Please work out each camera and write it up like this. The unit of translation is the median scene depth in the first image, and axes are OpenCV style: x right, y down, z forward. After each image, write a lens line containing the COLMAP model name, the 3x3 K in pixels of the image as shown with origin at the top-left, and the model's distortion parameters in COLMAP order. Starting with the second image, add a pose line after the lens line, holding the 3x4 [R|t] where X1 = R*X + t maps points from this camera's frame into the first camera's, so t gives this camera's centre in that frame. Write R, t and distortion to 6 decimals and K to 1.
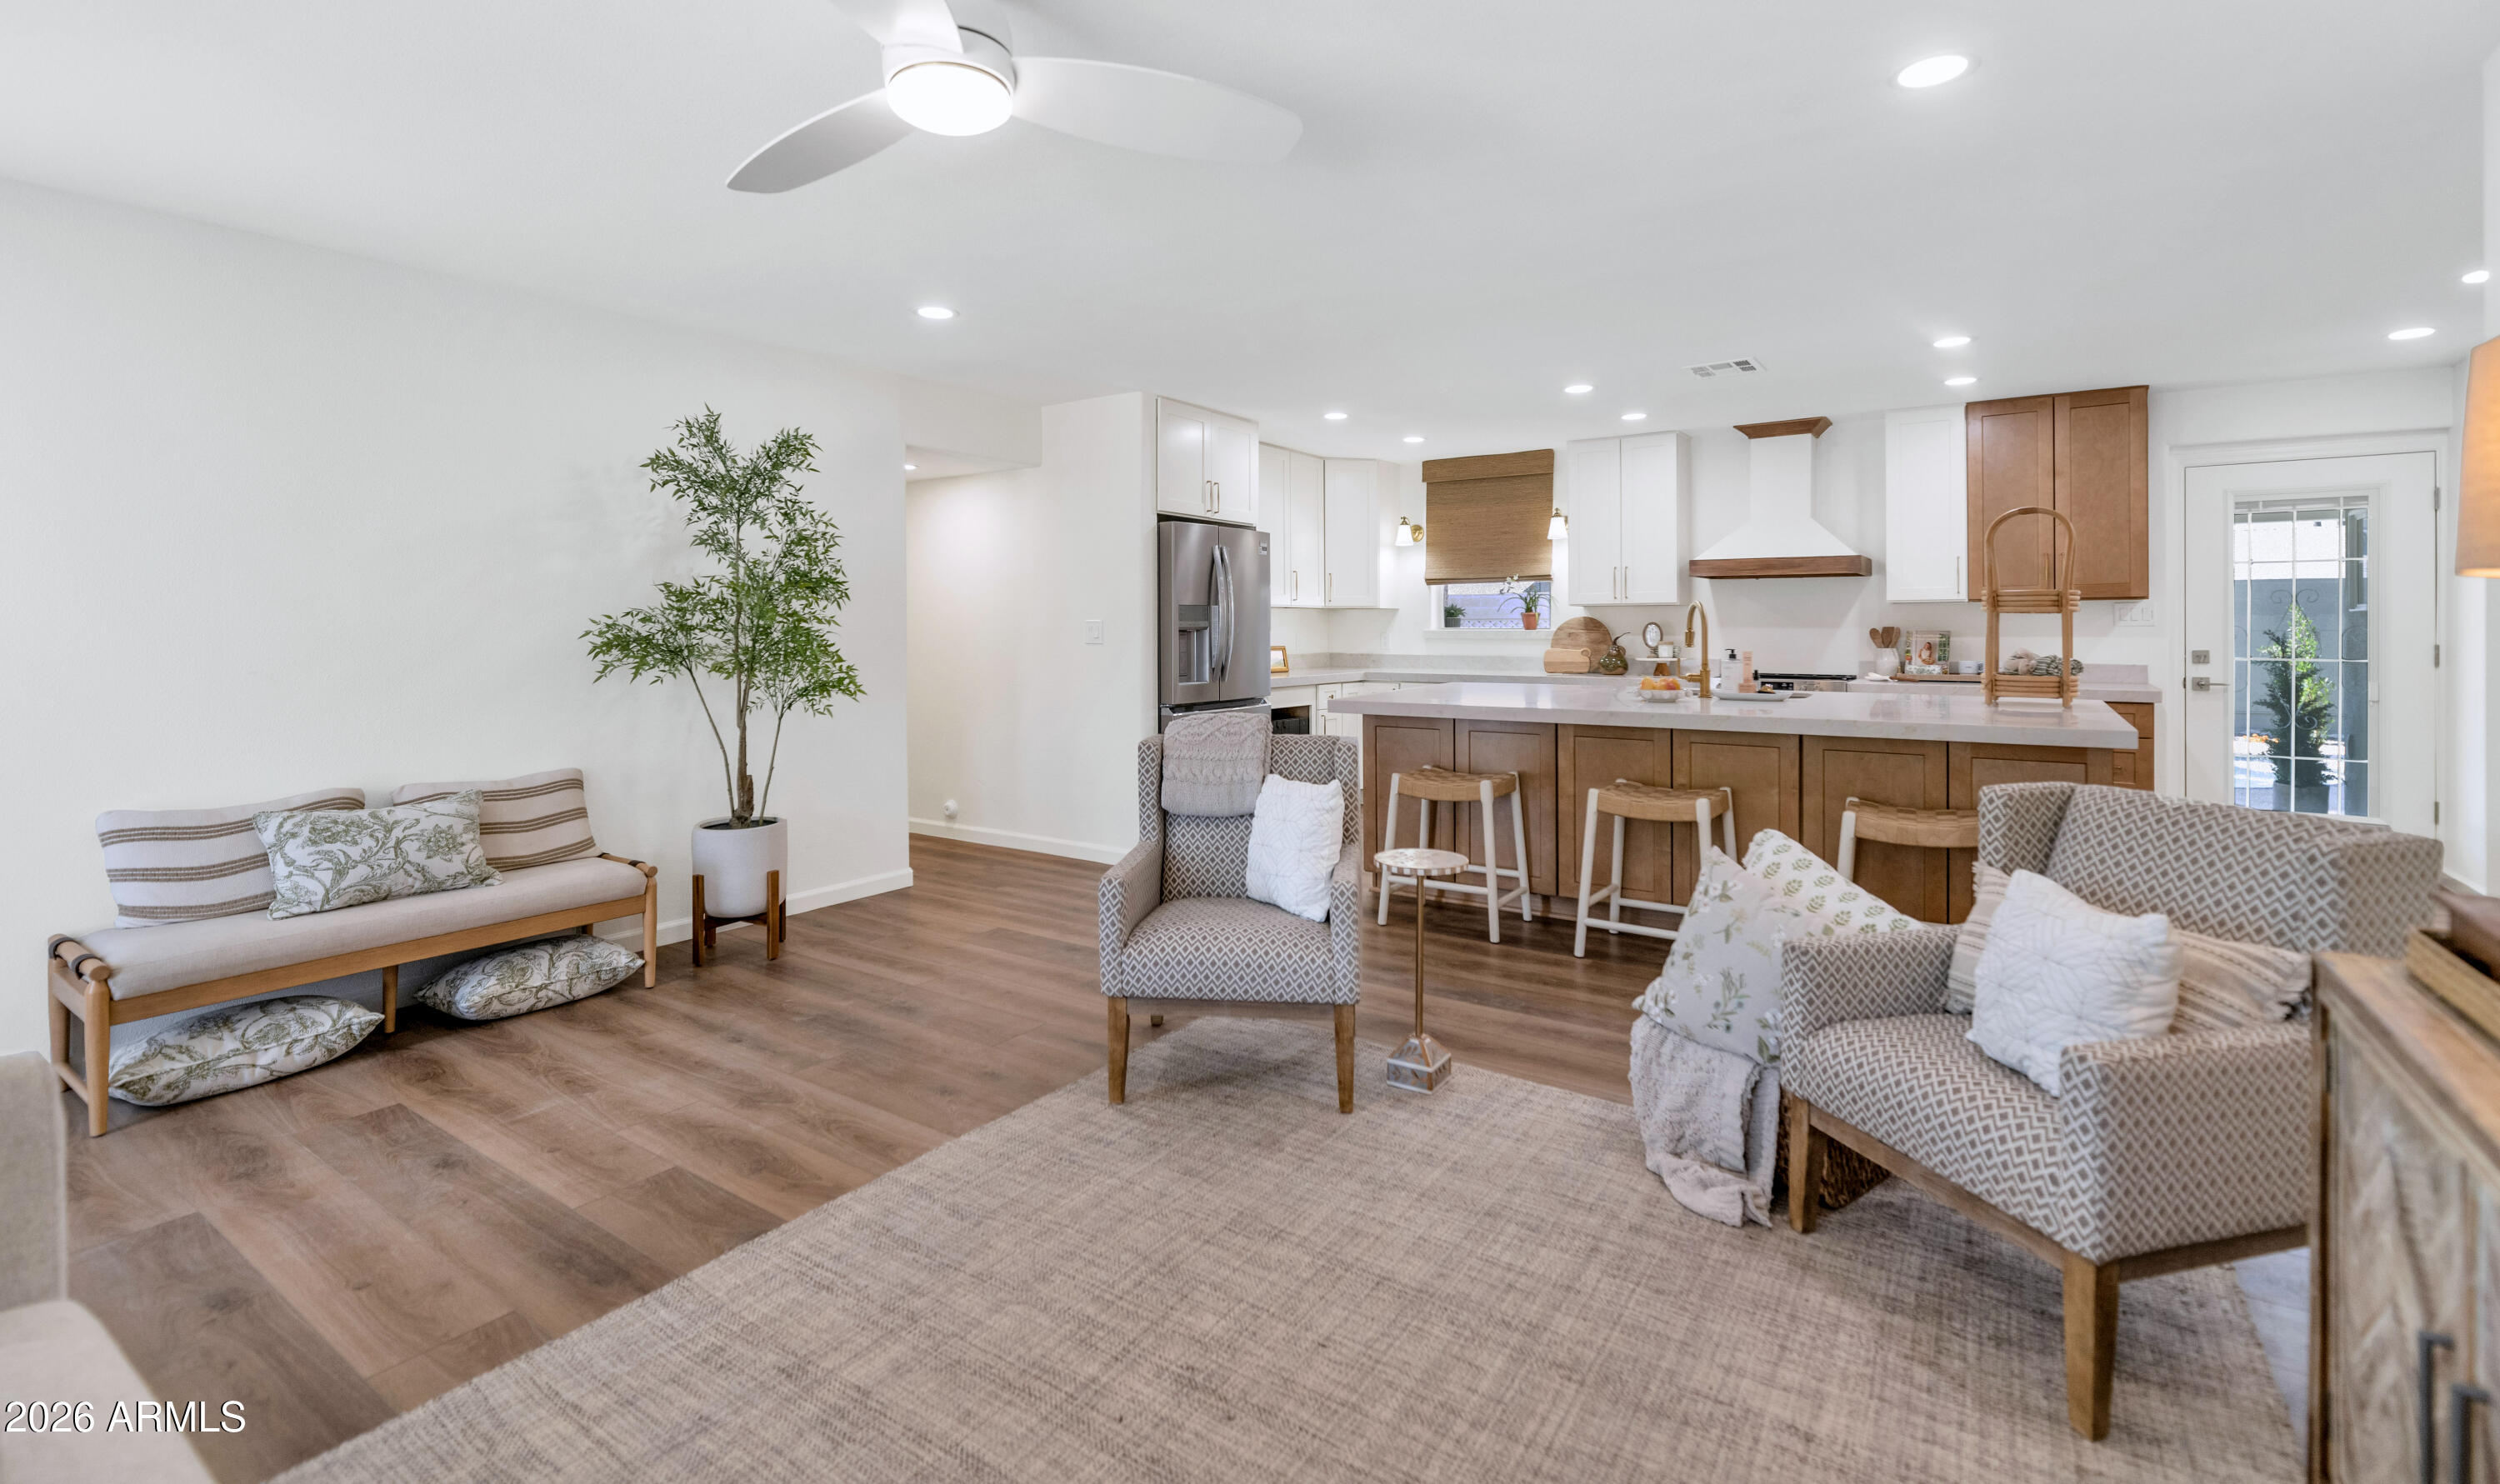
lens RADIAL K [[1088.0, 0, 1255.5], [0, 1088.0, 629.2], [0, 0, 1]] dist [0.000465, 0.000107]
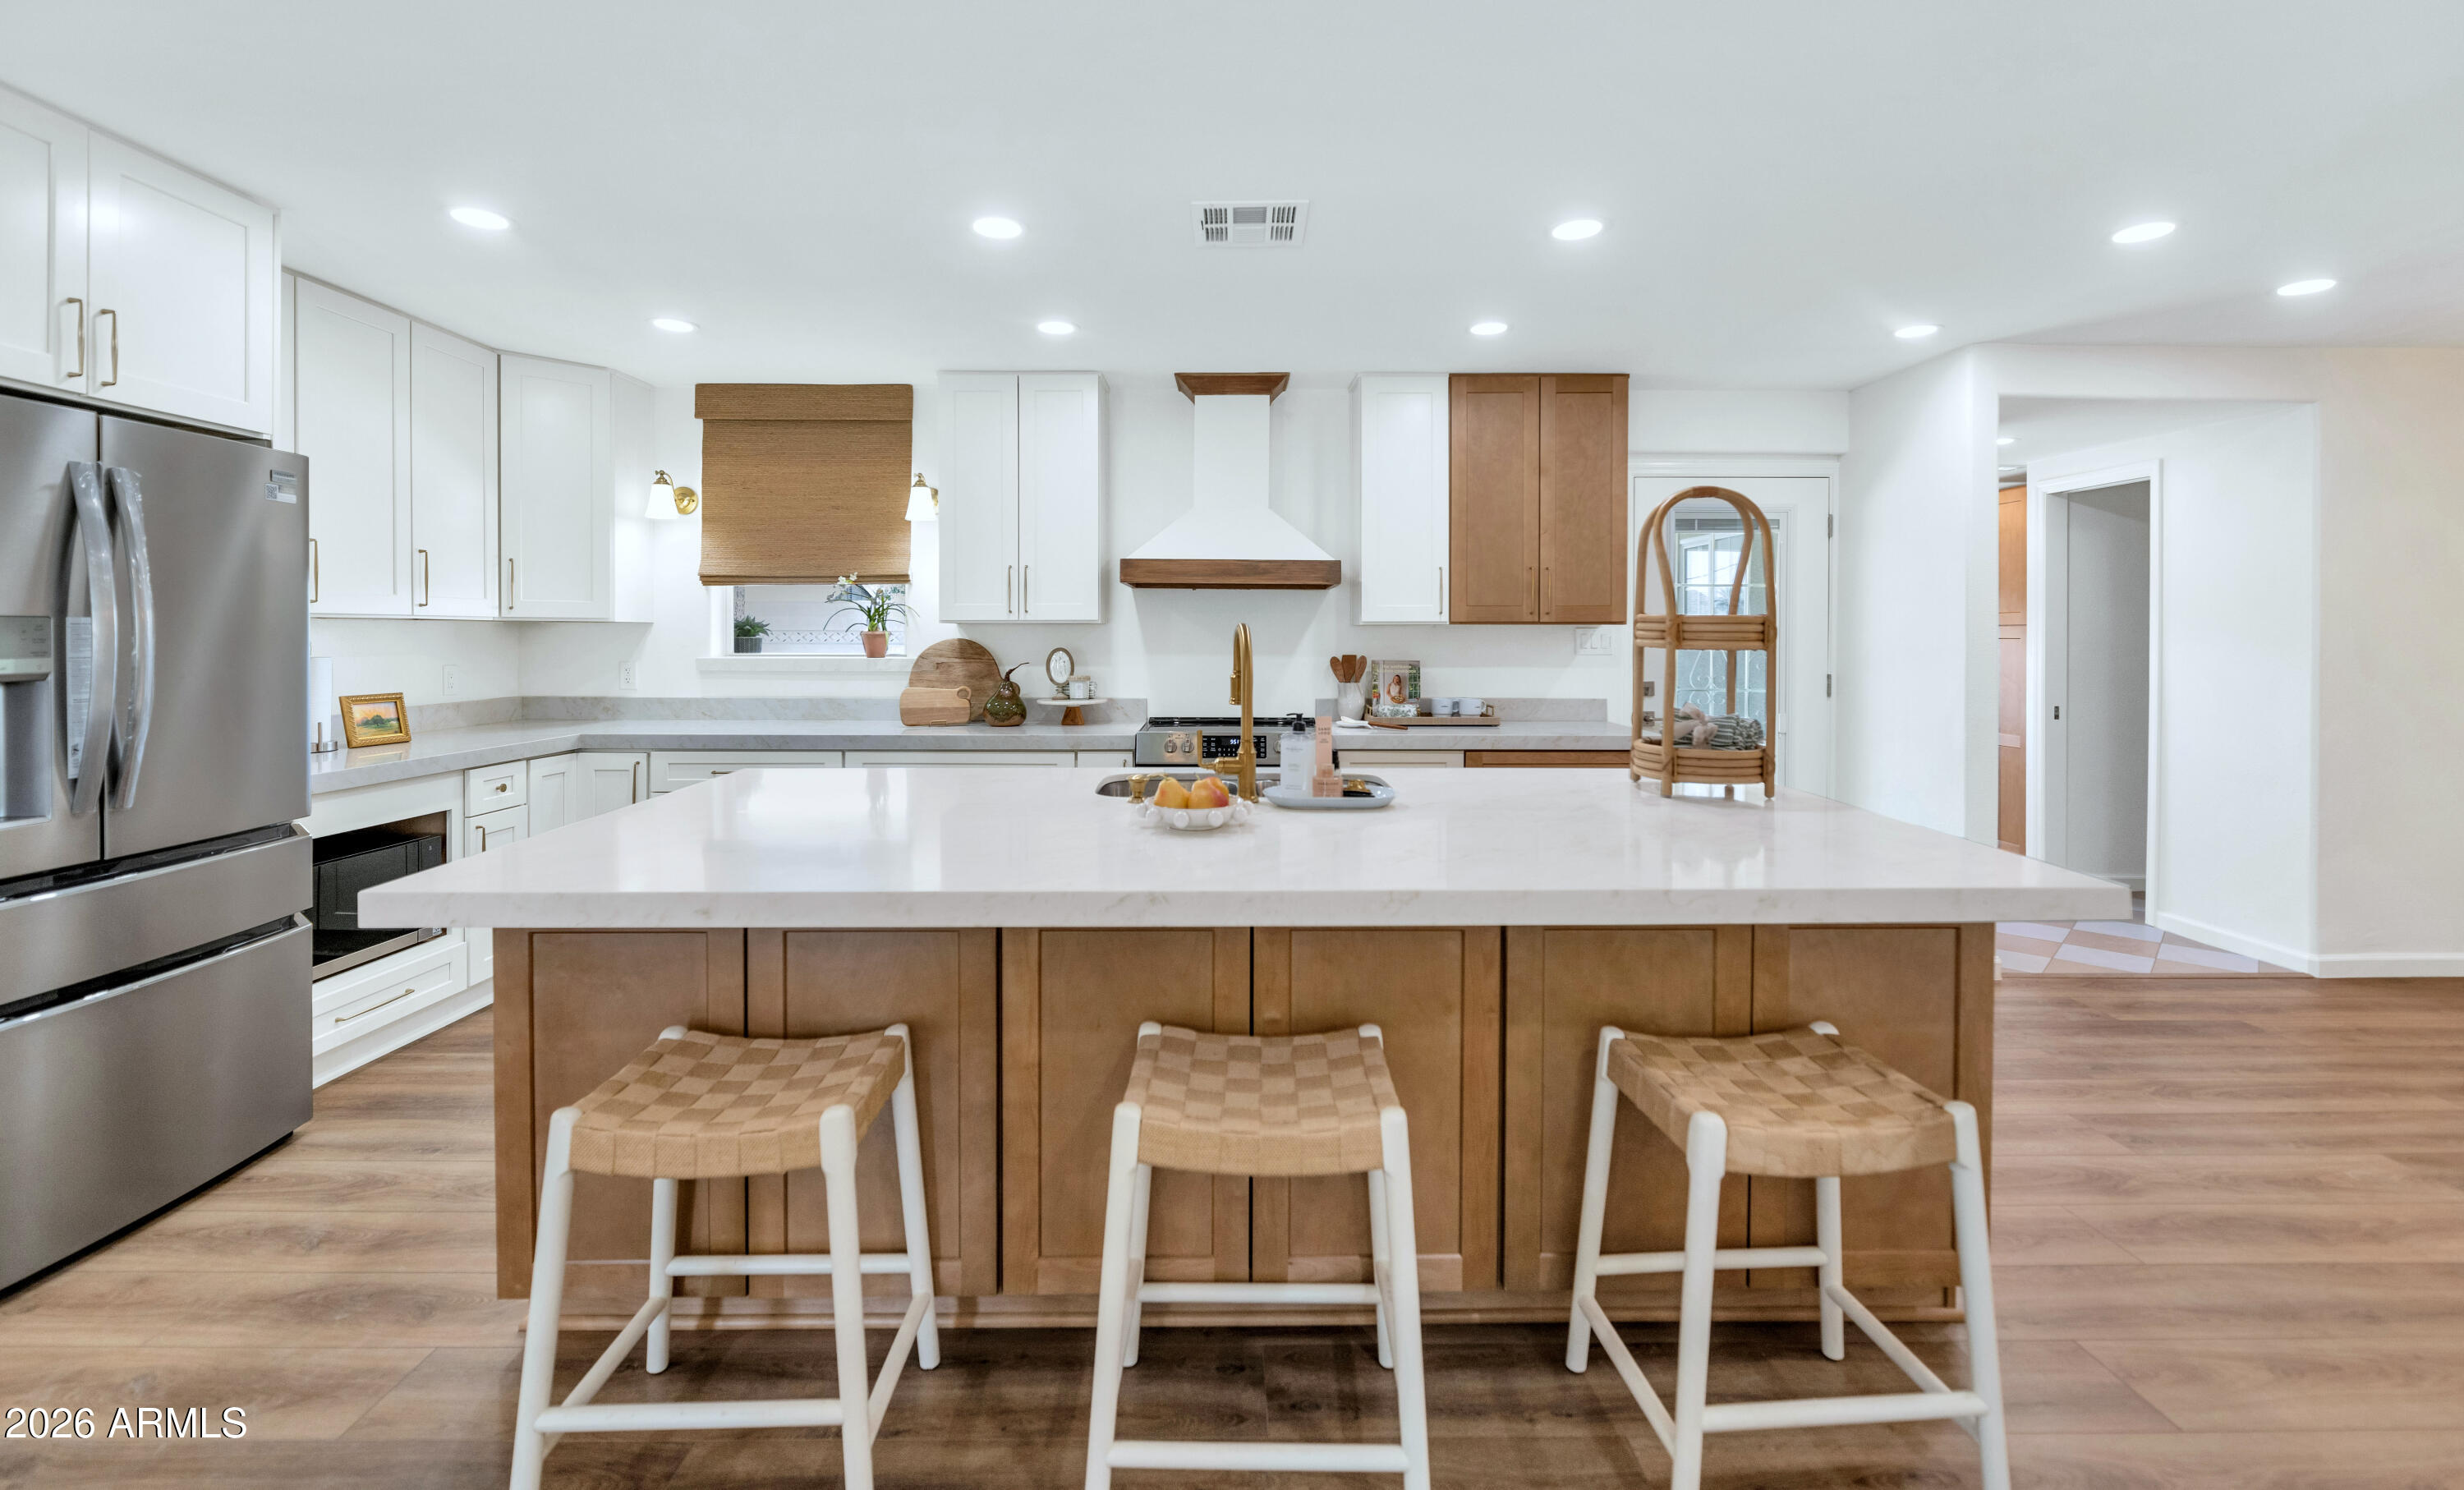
lens RADIAL K [[1057.1, 0, 1226.3], [0, 1057.1, 640.3], [0, 0, 1]] dist [-0.002400, -0.000237]
pose [[0.824789, 0.000889, 0.565440, 0.074700], [-0.002353, 0.999995, 0.001861, -0.013087], [-0.565436, -0.002865, 0.824788, 0.397769]]
